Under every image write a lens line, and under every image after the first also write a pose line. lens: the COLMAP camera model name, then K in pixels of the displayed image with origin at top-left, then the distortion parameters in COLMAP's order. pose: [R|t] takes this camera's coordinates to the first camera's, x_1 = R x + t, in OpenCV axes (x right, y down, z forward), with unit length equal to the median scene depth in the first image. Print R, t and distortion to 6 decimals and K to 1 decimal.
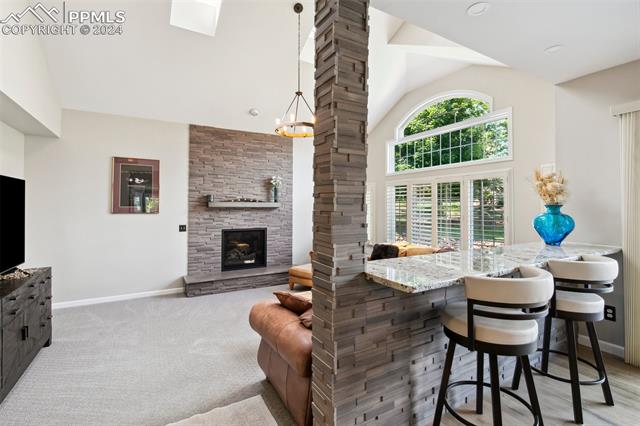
lens RADIAL K [[301.9, 0, 320.5], [0, 301.9, 202.4], [0, 0, 1]] dist [-0.002169, -0.000045]
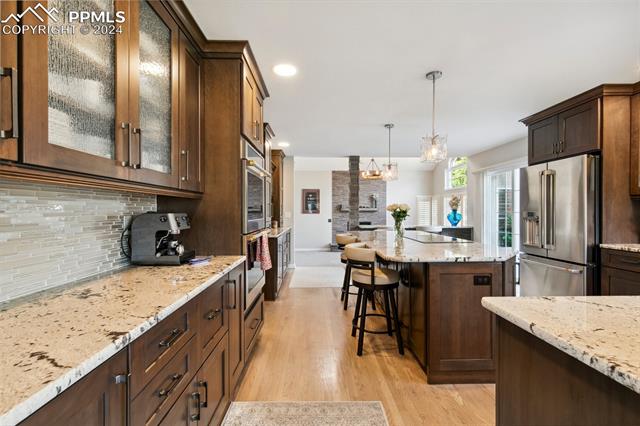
lens RADIAL K [[289.5, 0, 320.0], [0, 289.5, 211.1], [0, 0, 1]] dist [0.000387, 0.000046]
pose [[0.876029, 0.000461, -0.482259, 0.451414], [0.008866, 0.999815, 0.017061, -0.015634], [0.482178, -0.019222, 0.875863, -0.788653]]
